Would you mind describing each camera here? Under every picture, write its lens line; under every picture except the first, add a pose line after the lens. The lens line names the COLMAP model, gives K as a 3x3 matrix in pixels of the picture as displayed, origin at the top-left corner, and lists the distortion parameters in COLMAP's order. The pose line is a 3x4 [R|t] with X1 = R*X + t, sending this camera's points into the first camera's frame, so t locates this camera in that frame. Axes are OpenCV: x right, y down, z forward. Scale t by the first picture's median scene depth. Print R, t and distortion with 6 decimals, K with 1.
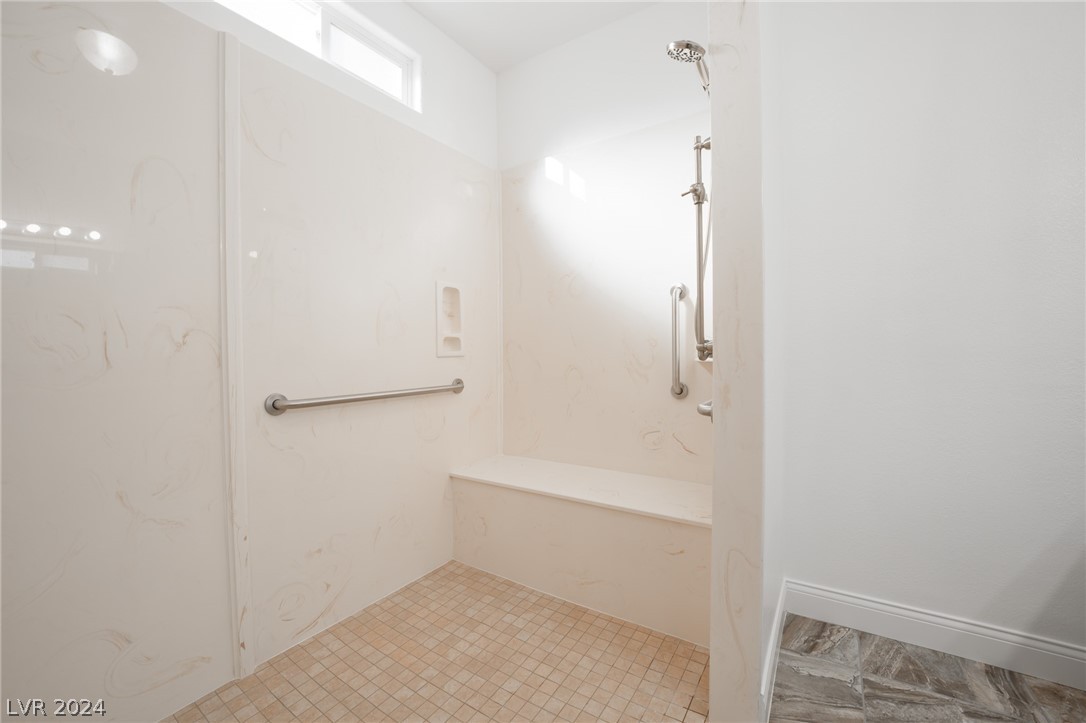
lens RADIAL K [[446.3, 0, 543.0], [0, 446.3, 361.5], [0, 0, 1]] dist [-0.003042, -0.000361]
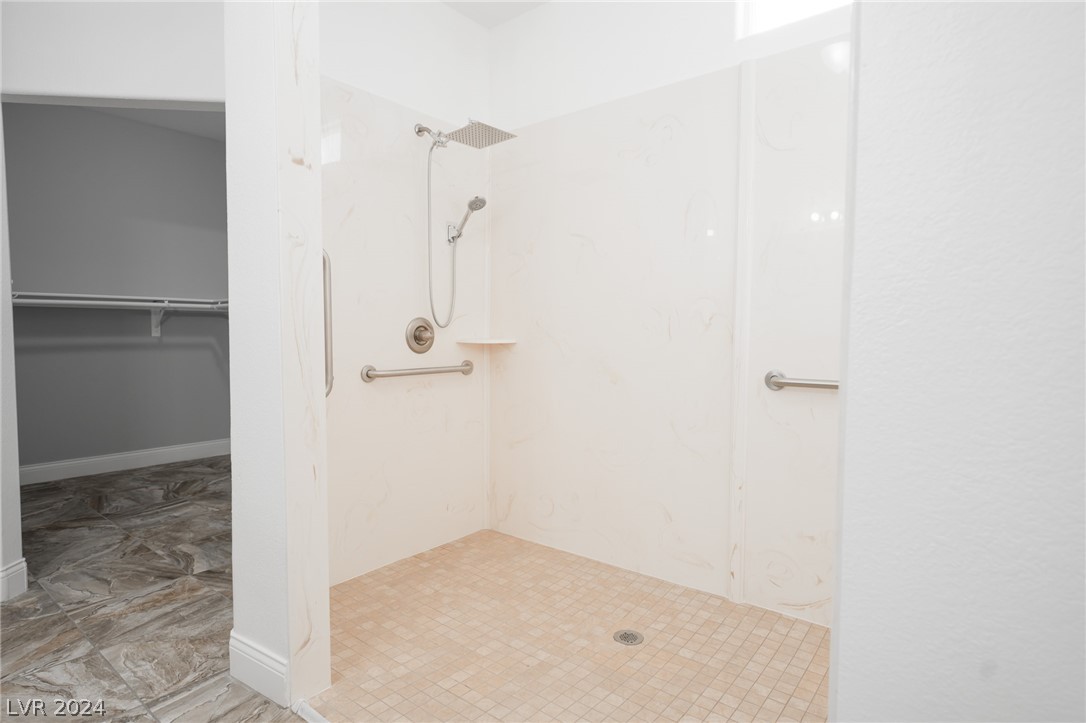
lens RADIAL K [[596.1, 0, 543.0], [0, 596.1, 361.5], [0, 0, 1]] dist [0.002344, 0.000265]
pose [[-0.097217, 0.048422, -0.994085, 0.954582], [-0.023356, 0.998430, 0.050918, -0.008065], [0.994989, 0.028168, -0.095933, 0.630741]]
